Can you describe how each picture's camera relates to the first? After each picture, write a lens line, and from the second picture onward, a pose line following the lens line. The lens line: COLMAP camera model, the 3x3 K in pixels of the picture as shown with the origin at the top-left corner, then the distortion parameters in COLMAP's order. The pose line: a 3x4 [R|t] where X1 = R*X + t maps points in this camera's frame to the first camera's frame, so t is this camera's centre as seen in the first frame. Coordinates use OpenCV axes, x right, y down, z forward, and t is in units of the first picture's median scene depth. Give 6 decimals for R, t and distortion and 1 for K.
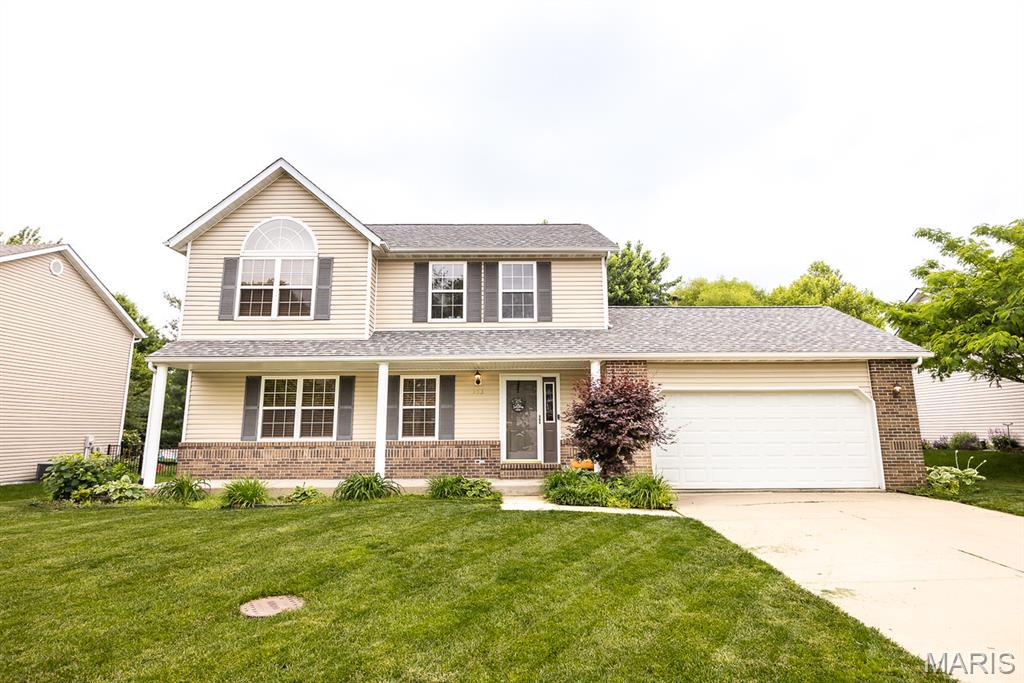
lens RADIAL K [[591.1, 0, 511.5], [0, 591.1, 322.8], [0, 0, 1]] dist [-0.003150, 0.000097]
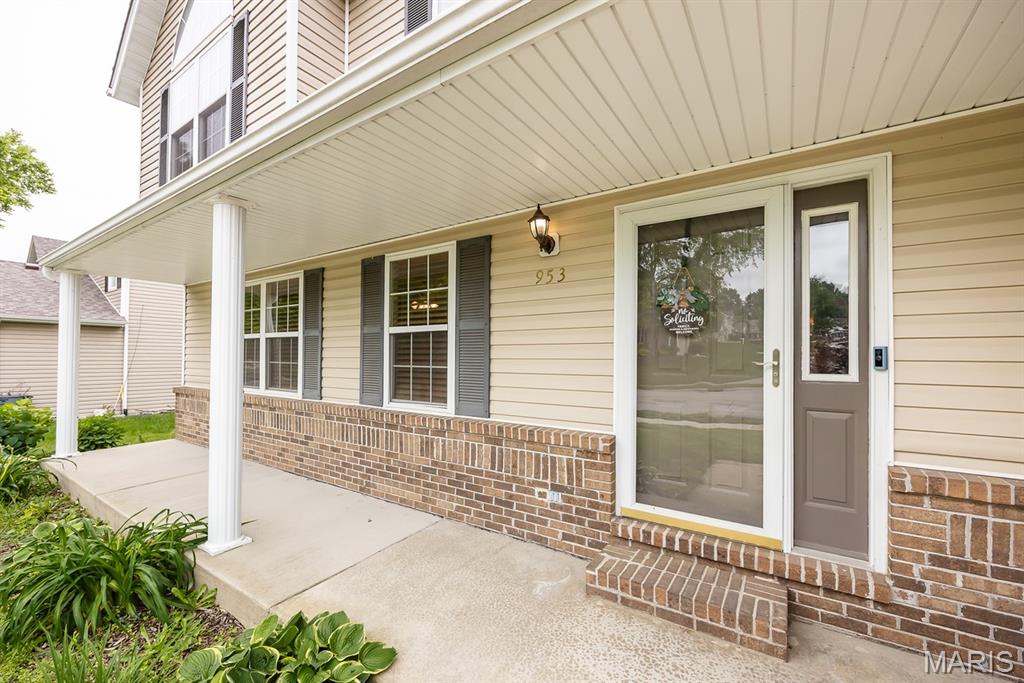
lens RADIAL K [[416.8, 0, 517.1], [0, 416.8, 350.1], [0, 0, 1]] dist [-0.001115, -0.000027]
pose [[0.830405, 0.003982, -0.557146, 0.054720], [0.101506, 0.982158, 0.158310, 0.119746], [0.547836, -0.188015, 0.815184, 0.808826]]
